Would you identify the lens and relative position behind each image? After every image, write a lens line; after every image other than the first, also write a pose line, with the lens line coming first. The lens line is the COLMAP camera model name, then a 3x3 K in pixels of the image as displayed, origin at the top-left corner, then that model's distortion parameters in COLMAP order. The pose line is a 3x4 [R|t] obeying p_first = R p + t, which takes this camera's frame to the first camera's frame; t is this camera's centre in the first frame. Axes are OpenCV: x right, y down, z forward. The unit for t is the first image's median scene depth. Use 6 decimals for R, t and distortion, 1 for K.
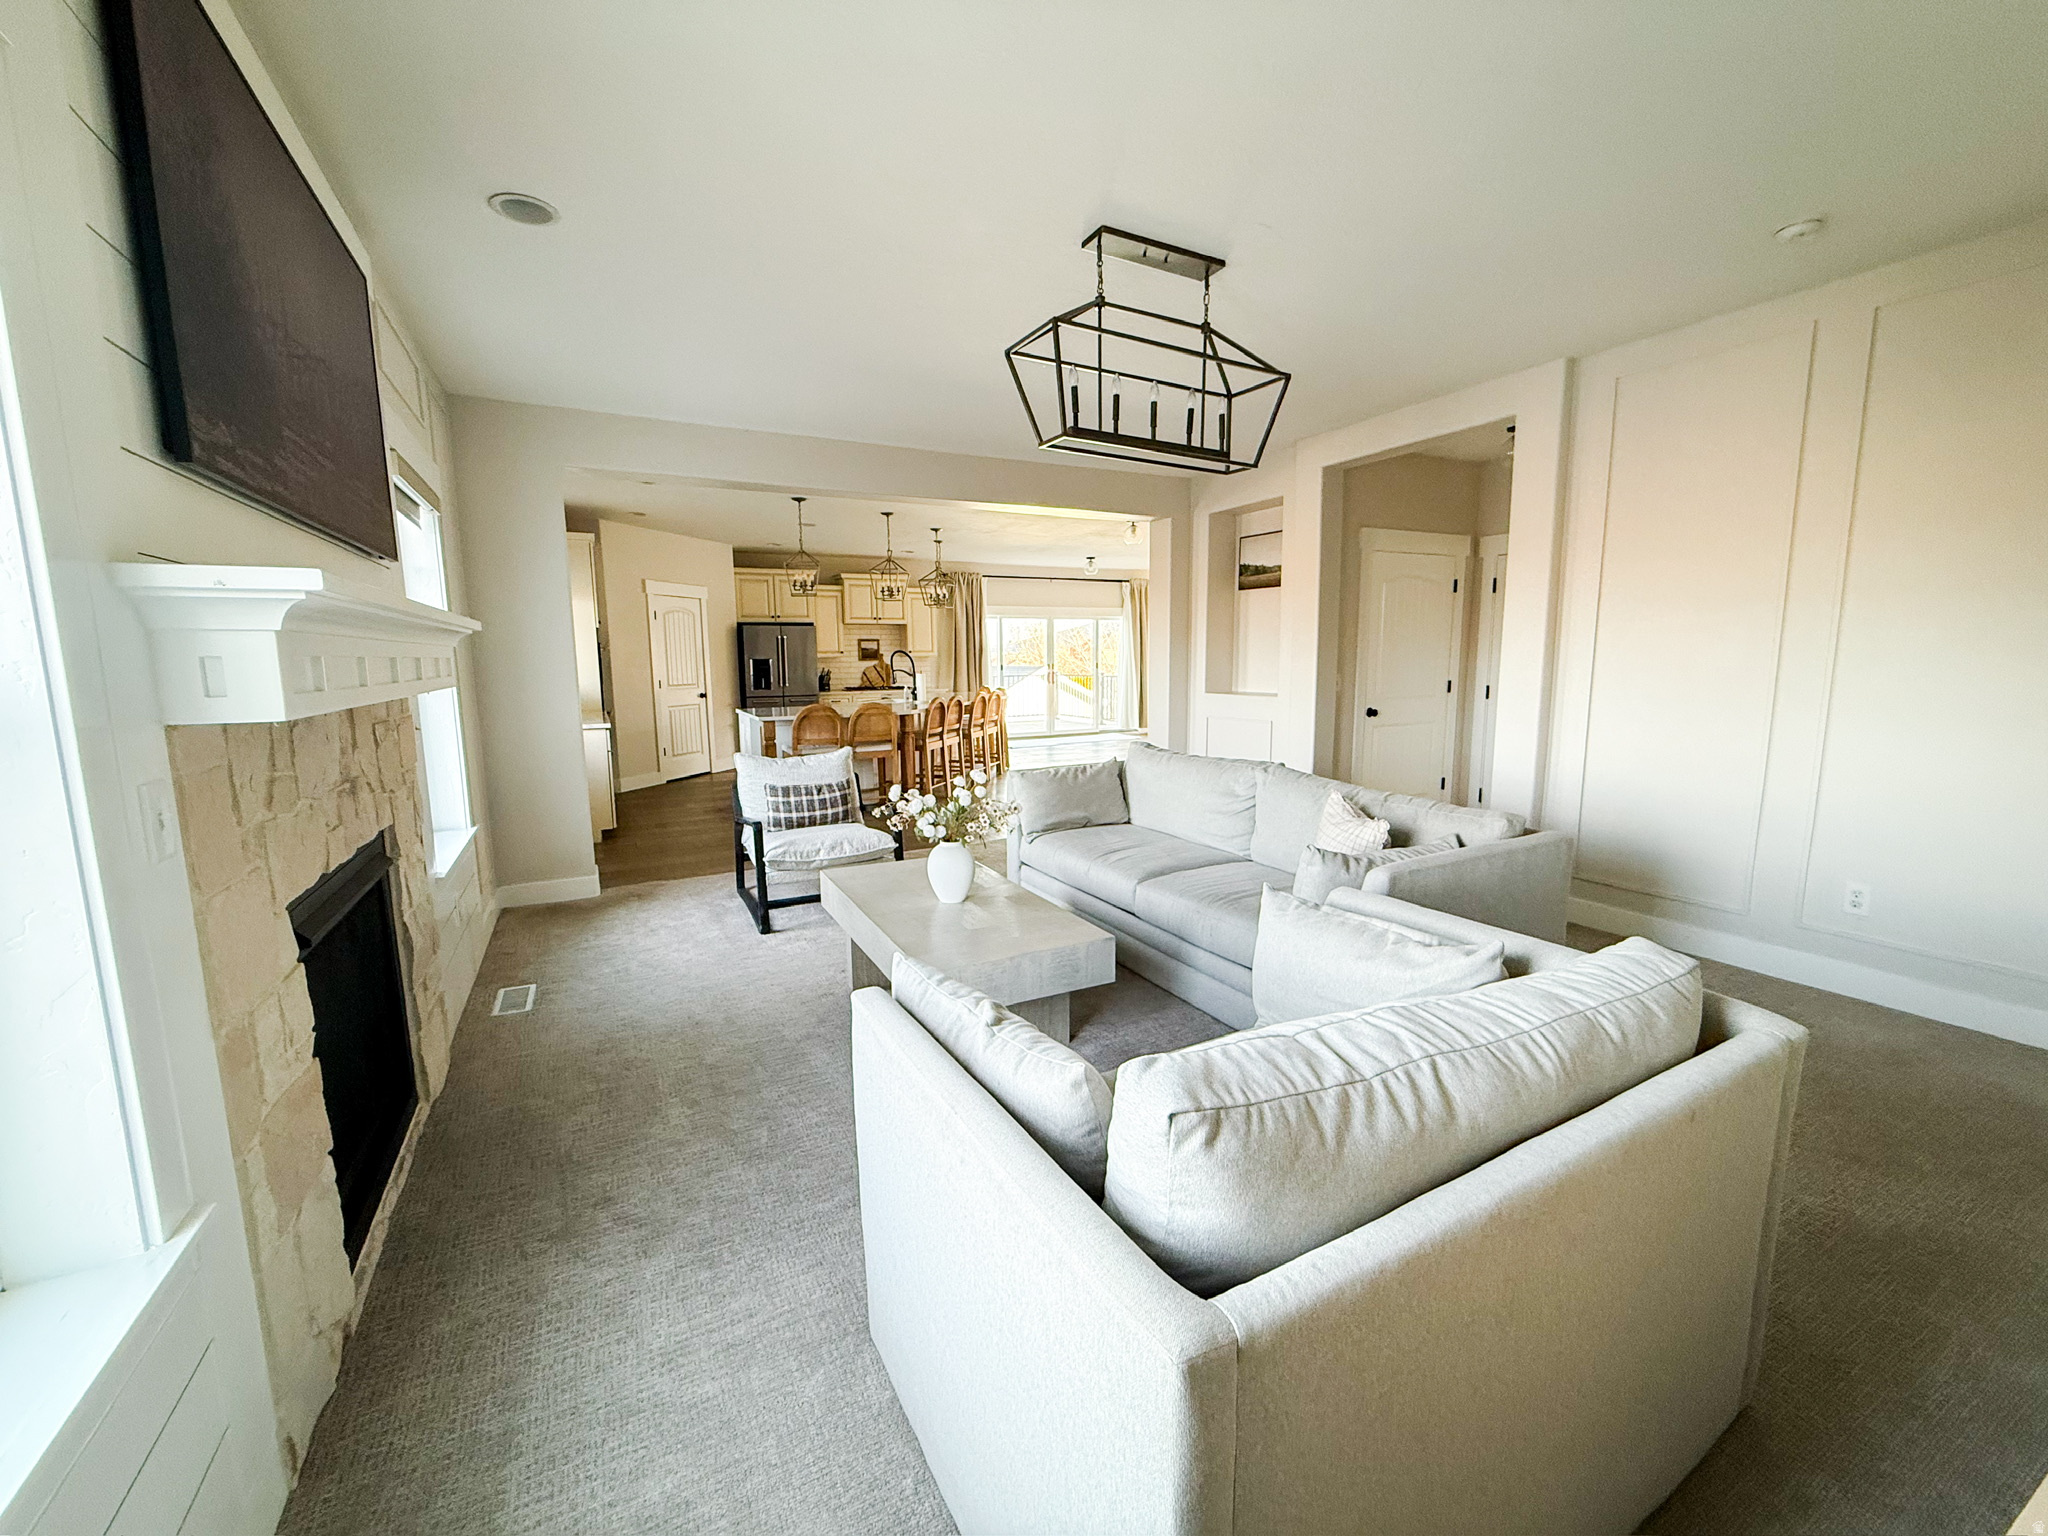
lens RADIAL K [[816.0, 0, 1019.2], [0, 816.0, 766.5], [0, 0, 1]] dist [0.000044, -0.000219]
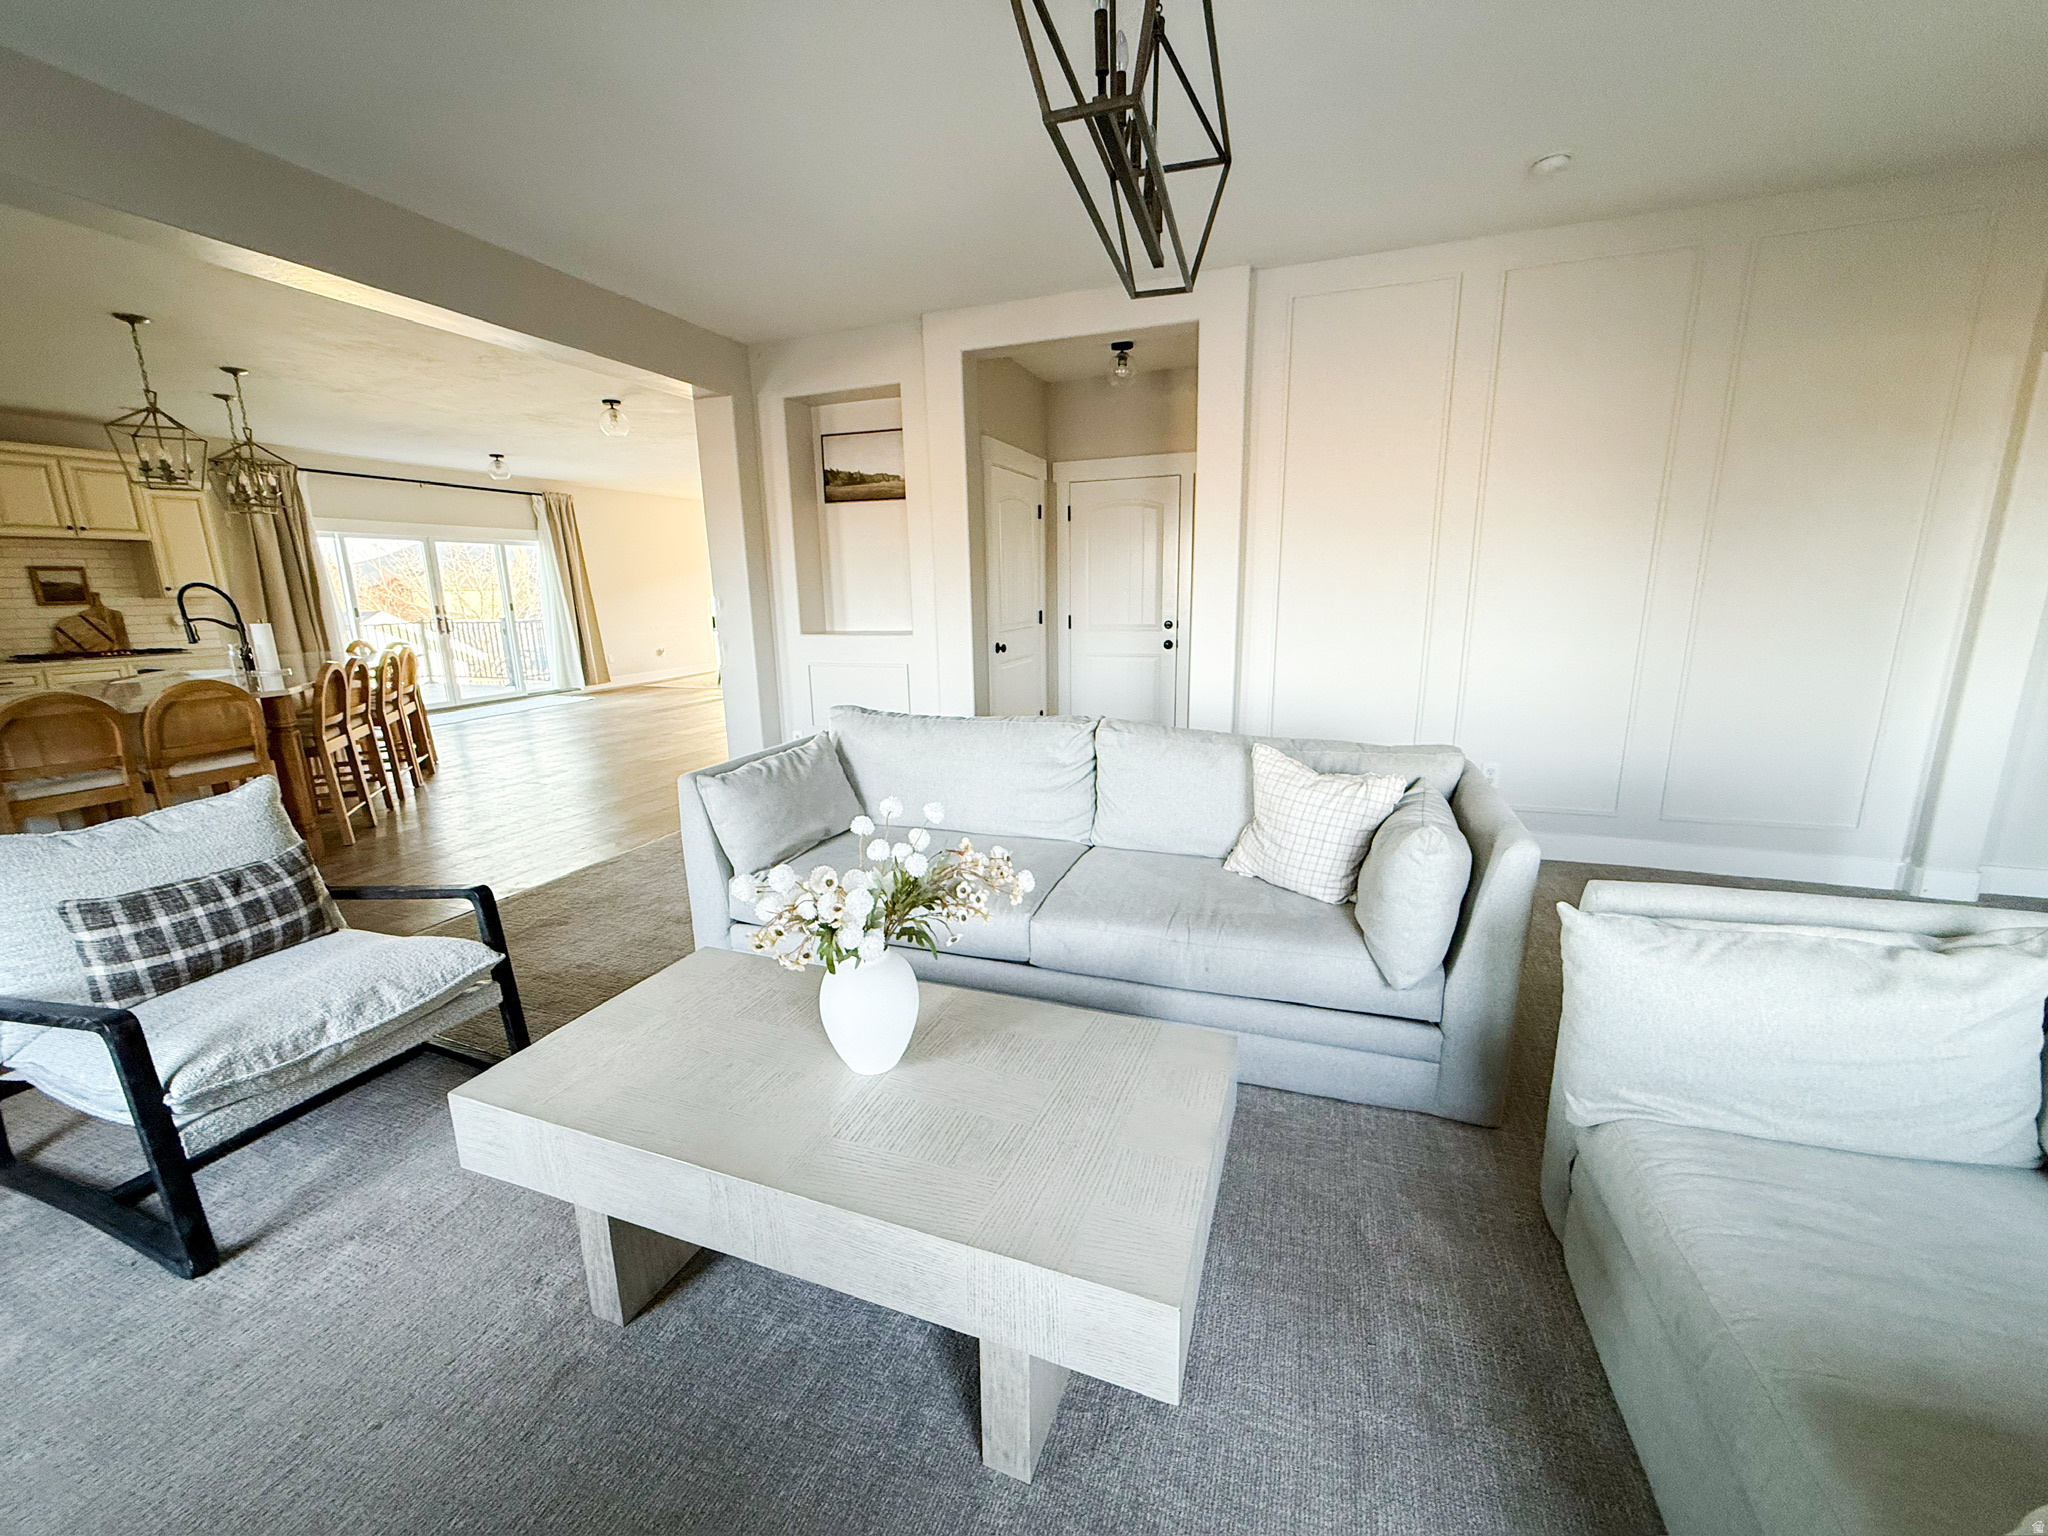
lens RADIAL K [[816.0, 0, 1019.2], [0, 816.0, 766.5], [0, 0, 1]] dist [0.000044, -0.000219]
pose [[0.740492, -0.147856, 0.655600, -0.129654], [0.100904, 0.988901, 0.109055, -0.024942], [-0.664448, -0.014601, 0.747192, 0.233179]]
